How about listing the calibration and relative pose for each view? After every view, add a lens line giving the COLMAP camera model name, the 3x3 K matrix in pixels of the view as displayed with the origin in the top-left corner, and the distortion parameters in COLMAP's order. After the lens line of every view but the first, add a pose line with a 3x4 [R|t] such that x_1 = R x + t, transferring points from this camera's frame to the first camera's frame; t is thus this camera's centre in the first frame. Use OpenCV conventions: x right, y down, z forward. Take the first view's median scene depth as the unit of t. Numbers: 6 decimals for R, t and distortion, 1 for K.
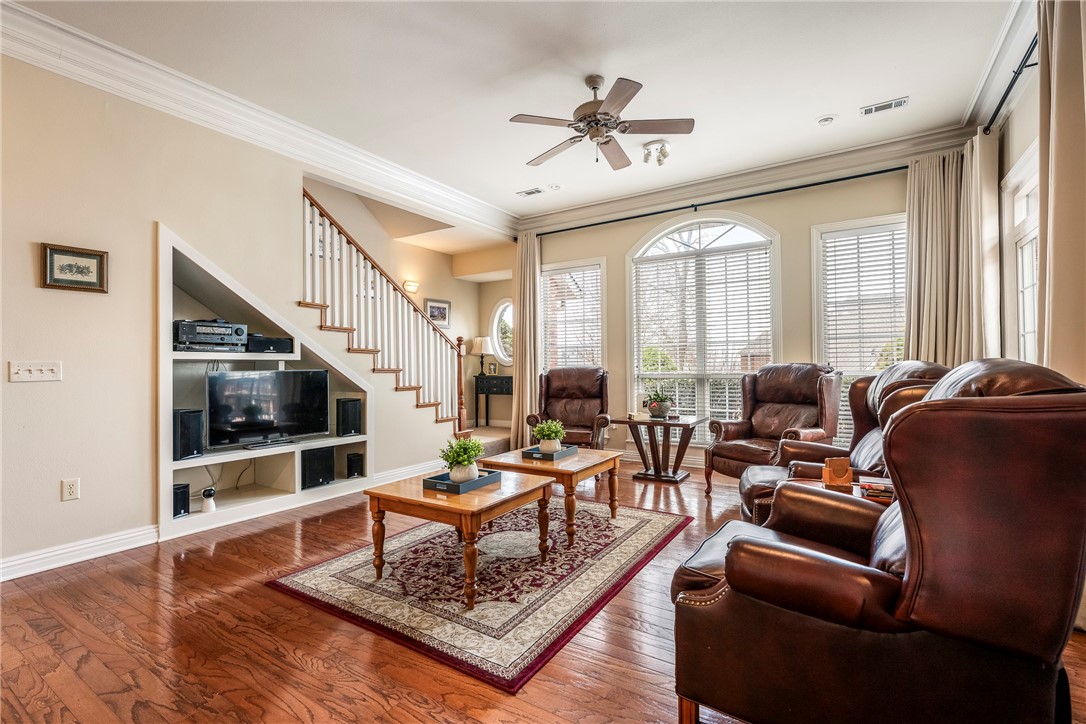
lens RADIAL K [[492.1, 0, 543.0], [0, 492.1, 362.0], [0, 0, 1]] dist [0.000847, 0.000125]
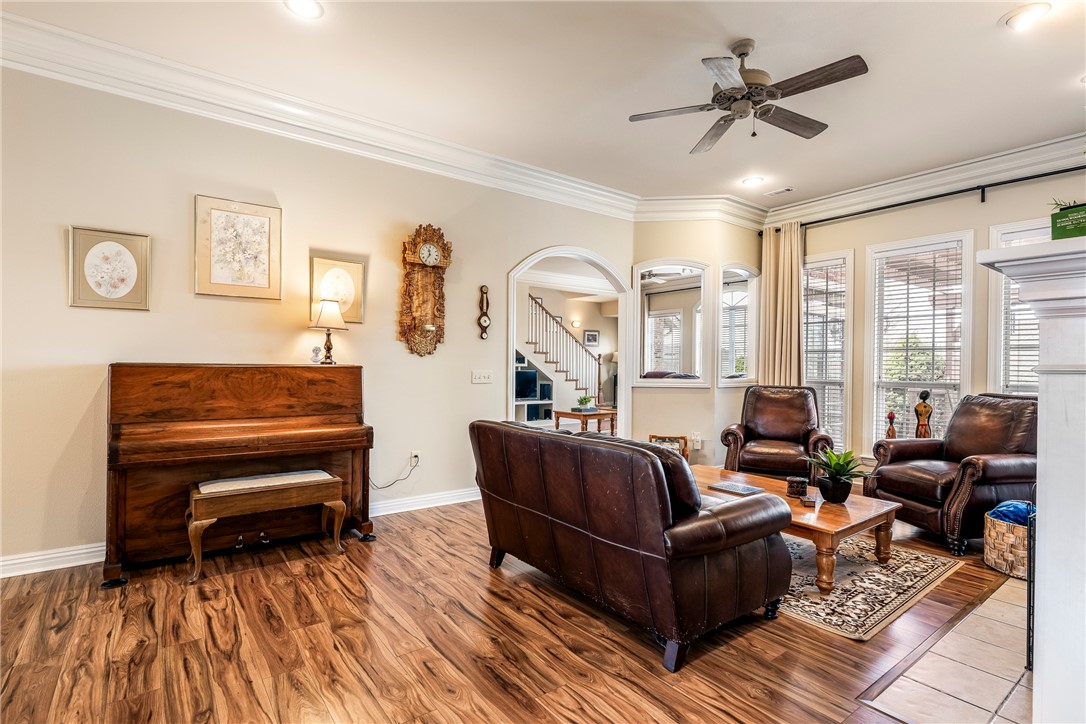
lens RADIAL K [[522.8, 0, 545.4], [0, 522.8, 369.2], [0, 0, 1]] dist [-0.000669, -0.000087]
pose [[0.939307, 0.018939, -0.342554, 0.443476], [-0.013633, 0.999747, 0.017891, -0.035435], [0.342806, -0.012135, 0.939328, -1.306349]]
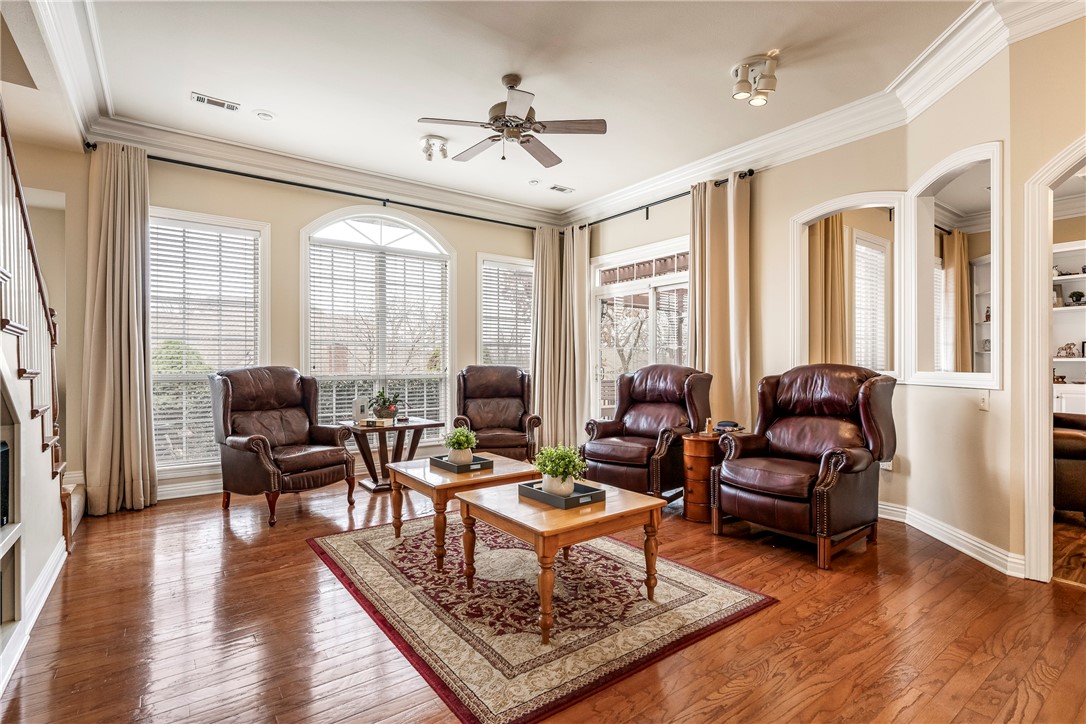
lens RADIAL K [[520.0, 0, 536.8], [0, 520.0, 366.1], [0, 0, 1]] dist [-0.002643, -0.000262]
pose [[0.355614, 0.005828, 0.934615, -0.682775], [-0.007924, 0.999963, -0.003220, 0.009957], [-0.934600, -0.006260, 0.355647, 0.456856]]
